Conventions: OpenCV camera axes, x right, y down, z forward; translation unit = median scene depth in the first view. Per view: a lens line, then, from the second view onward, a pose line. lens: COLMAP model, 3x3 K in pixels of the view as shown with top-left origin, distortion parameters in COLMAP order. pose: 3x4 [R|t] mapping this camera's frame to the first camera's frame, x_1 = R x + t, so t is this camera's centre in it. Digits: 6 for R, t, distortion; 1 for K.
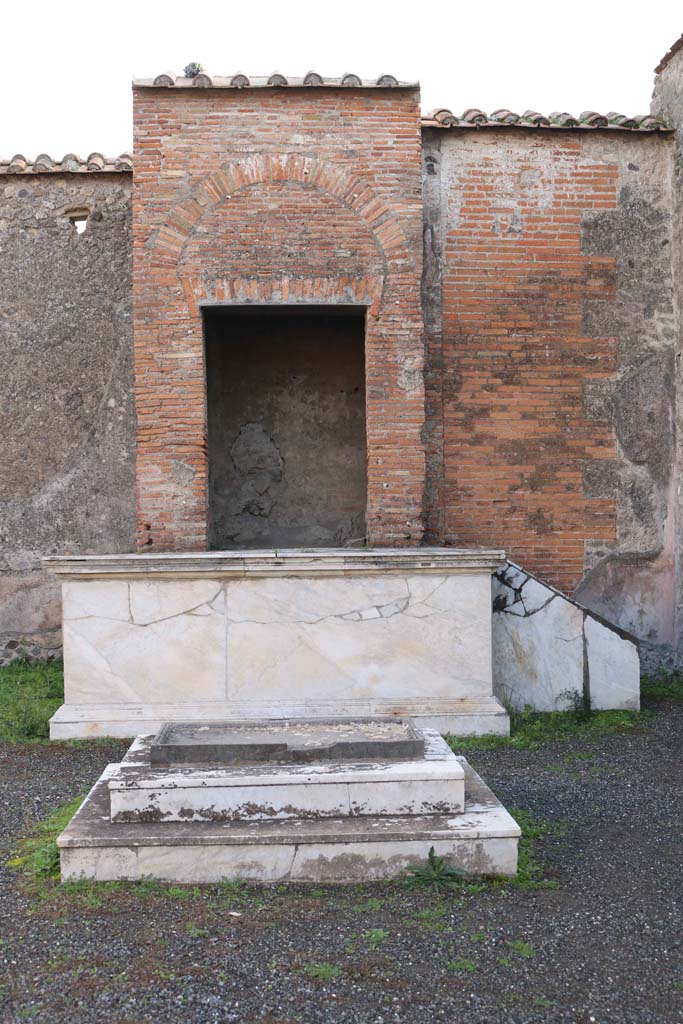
lens RADIAL K [[1290.8, 0, 341.5], [0, 1290.8, 512.0], [0, 0, 1]] dist [-0.081489, 0.009467]
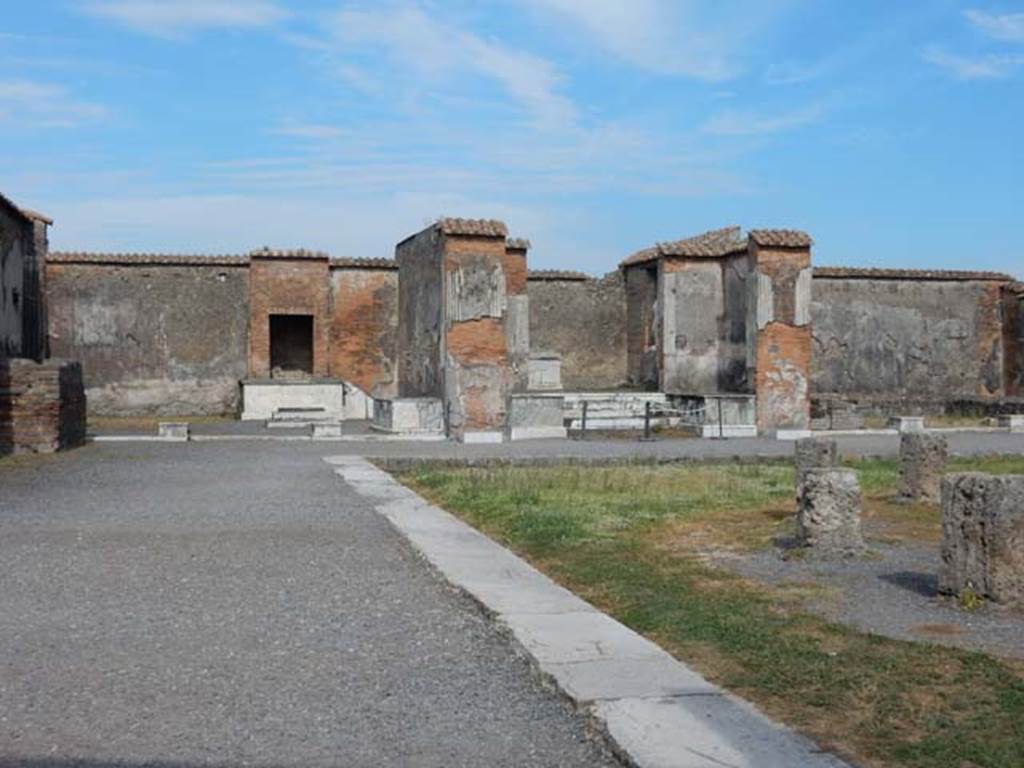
lens RADIAL K [[1239.1, 0, 510.7], [0, 1239.1, 394.0], [0, 0, 1]] dist [-0.015175, -0.000776]
pose [[0.981459, 0.009010, 0.191459, -0.106220], [-0.013822, 0.999621, 0.023810, -0.022633], [-0.191172, -0.026014, 0.981212, -2.676039]]
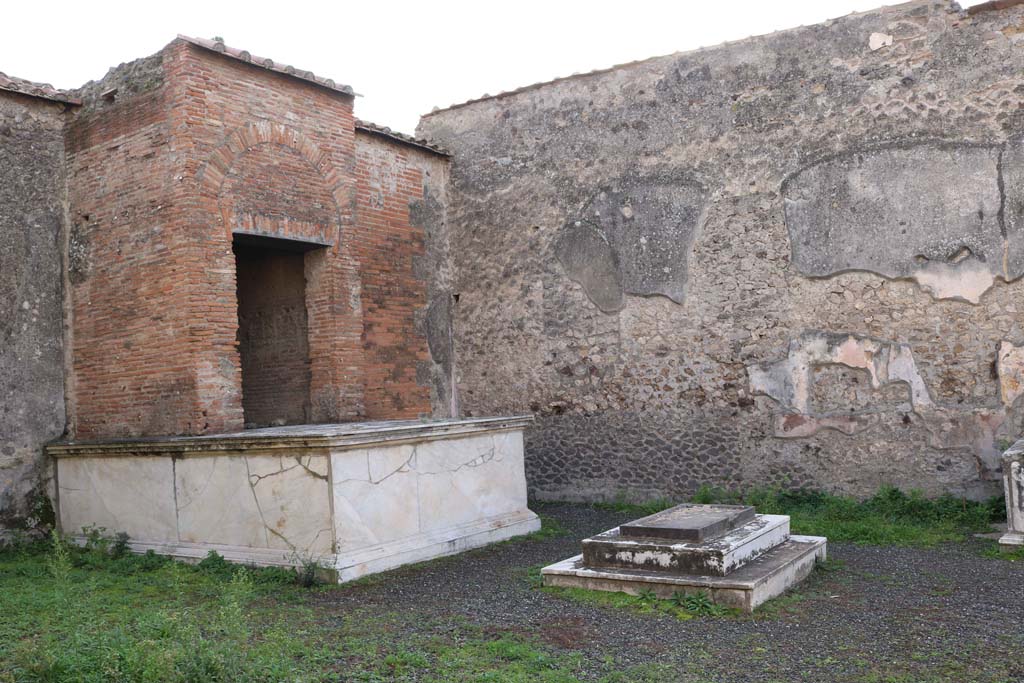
lens RADIAL K [[935.1, 0, 516.2], [0, 935.1, 346.8], [0, 0, 1]] dist [-0.156869, 0.146999]
pose [[0.590303, 0.019513, 0.806946, -0.656748], [0.034115, 0.998211, -0.049095, 0.001855], [-0.806460, 0.056510, 0.588581, 0.267072]]
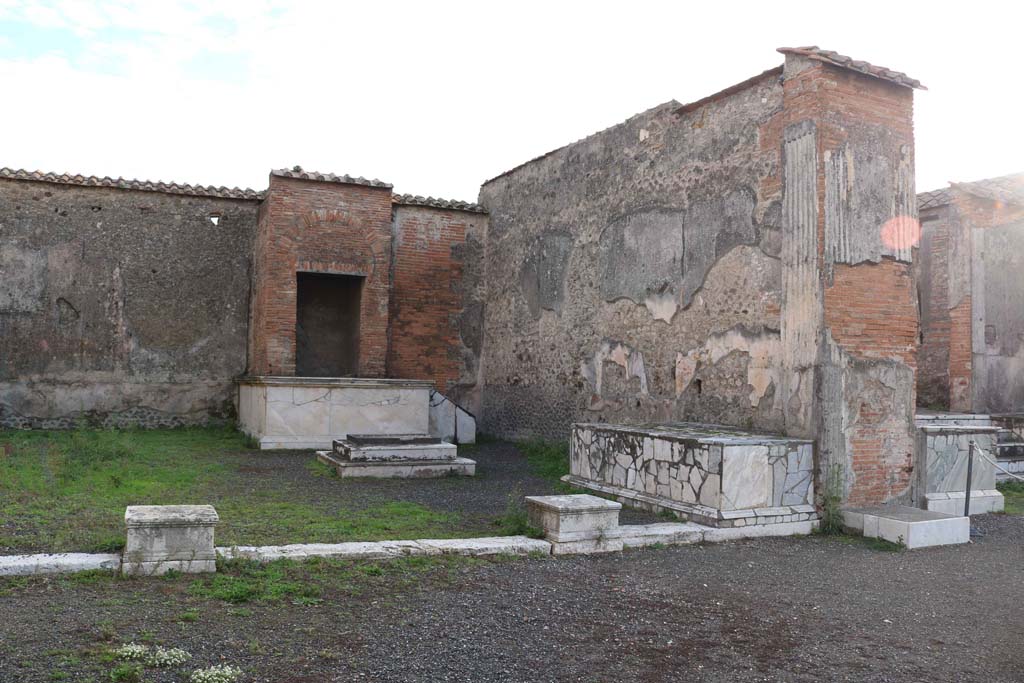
lens RADIAL K [[846.9, 0, 512.0], [0, 846.9, 341.5], [0, 0, 1]] dist [-0.163796, 0.142911]
pose [[0.925686, 0.049039, 0.375102, -0.310050], [-0.039360, 0.998666, -0.033426, 0.001871], [-0.376241, 0.016178, 0.926381, -0.545230]]
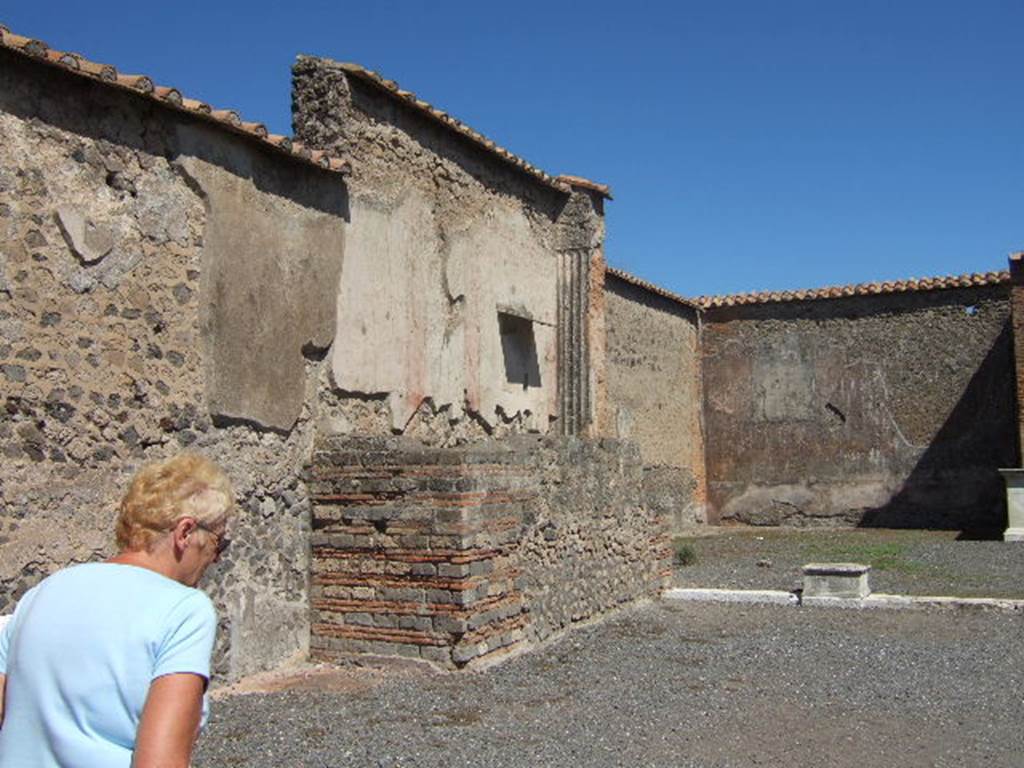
lens RADIAL K [[1066.2, 0, 523.9], [0, 1066.2, 378.5], [0, 0, 1]] dist [-0.073242, 0.029138]
pose [[0.888732, -0.039655, -0.456708, -0.085445], [0.009621, 0.997646, -0.067903, -0.008989], [0.458326, 0.055954, 0.887021, -1.018932]]
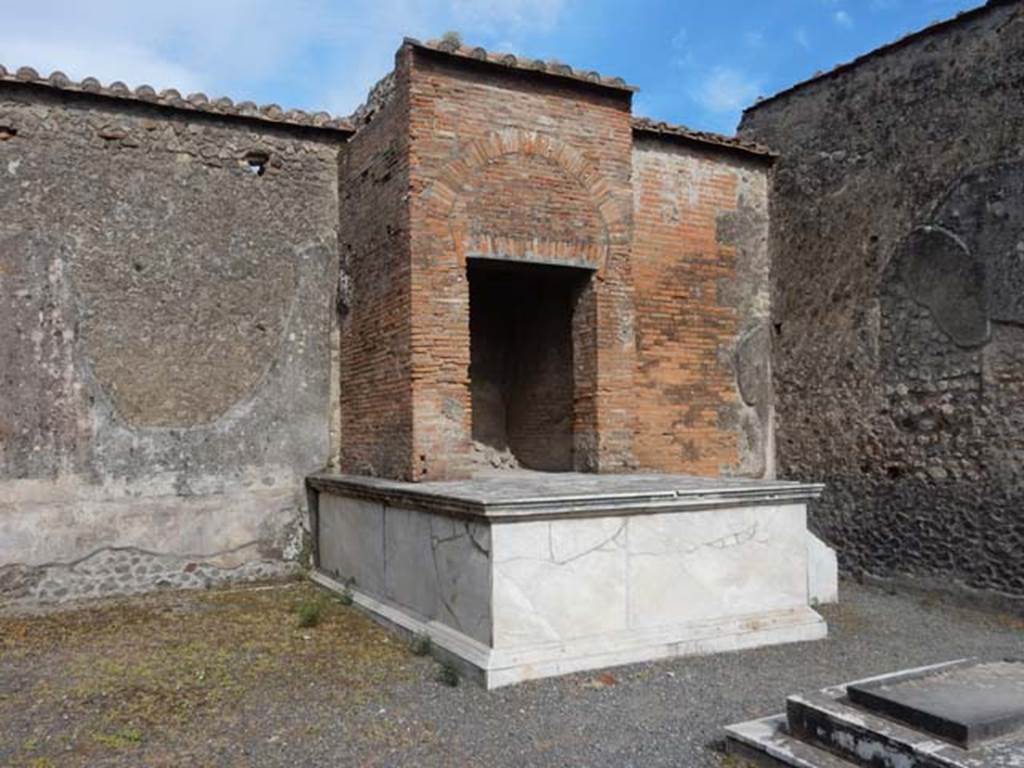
lens RADIAL K [[888.6, 0, 506.2], [0, 888.6, 387.8], [0, 0, 1]] dist [-0.008240, 0.008274]
pose [[0.904278, 0.026100, 0.426146, -0.399678], [-0.012160, 0.999299, -0.035401, -0.021241], [-0.426771, 0.026830, 0.903961, 0.297899]]
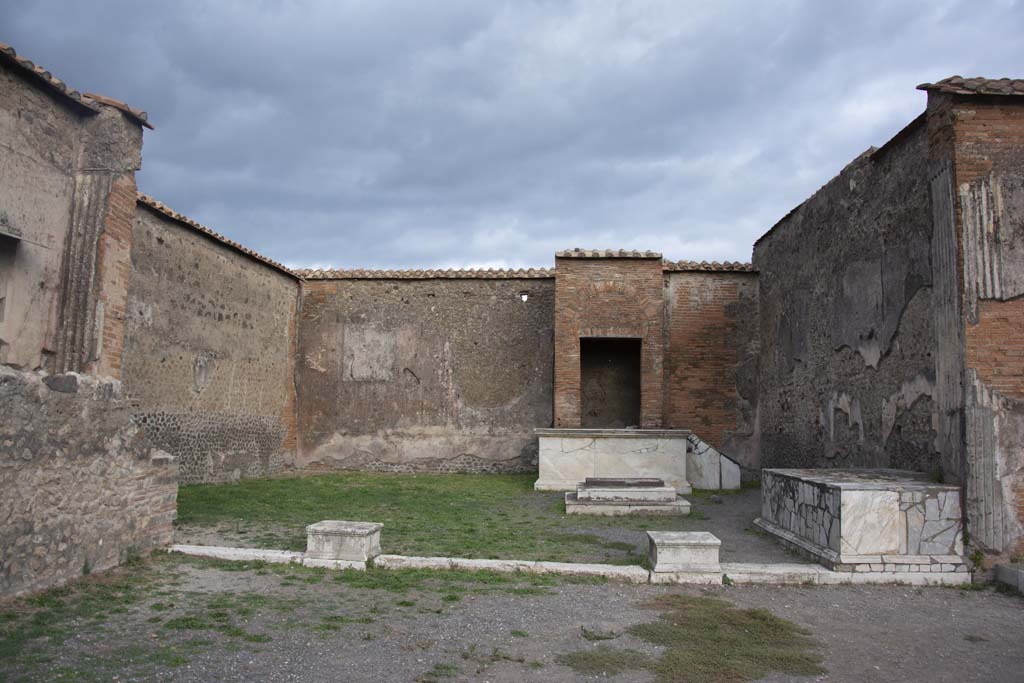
lens RADIAL K [[802.0, 0, 510.0], [0, 802.0, 347.6], [0, 0, 1]] dist [-0.168635, 0.135964]
pose [[0.993206, 0.016376, -0.115207, -0.060570], [-0.025572, 0.996563, -0.078799, -0.003001], [0.113521, 0.081209, 0.990211, -0.668840]]
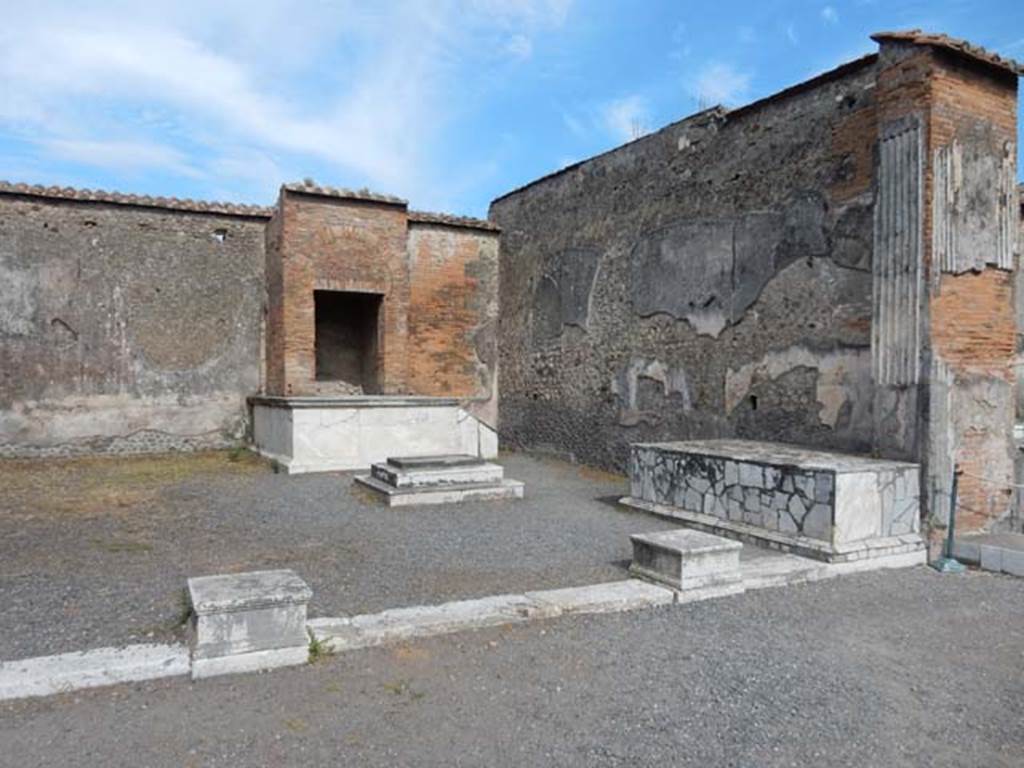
lens RADIAL K [[754.7, 0, 507.5], [0, 754.7, 385.8], [0, 0, 1]] dist [-0.004246, 0.001638]
pose [[0.906538, 0.014875, 0.421862, -0.359621], [-0.021685, 0.999700, 0.011350, -0.011367], [-0.421567, -0.019437, 0.906589, -0.363710]]
